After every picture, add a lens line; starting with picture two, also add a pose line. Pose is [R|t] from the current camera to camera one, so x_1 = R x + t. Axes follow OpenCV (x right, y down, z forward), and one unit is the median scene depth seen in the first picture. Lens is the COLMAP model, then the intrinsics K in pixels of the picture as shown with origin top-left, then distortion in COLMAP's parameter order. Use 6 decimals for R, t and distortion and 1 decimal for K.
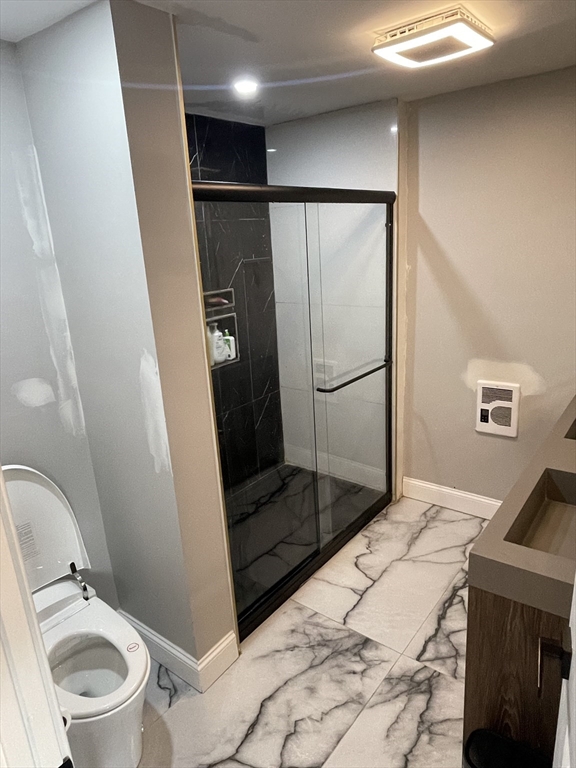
lens RADIAL K [[498.2, 0, 288.8], [0, 498.2, 389.2], [0, 0, 1]] dist [0.025227, -0.046230]
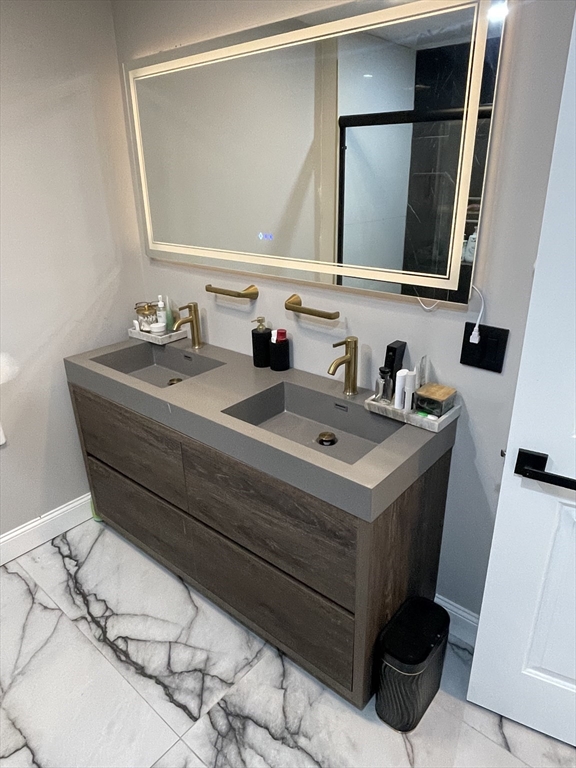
lens RADIAL K [[498.2, 0, 288.8], [0, 498.2, 389.2], [0, 0, 1]] dist [0.025227, -0.046230]
pose [[0.039689, -0.339642, 0.939717, -0.286532], [0.301925, 0.900574, 0.312743, -0.112548], [-0.952505, 0.271311, 0.138289, 0.628071]]
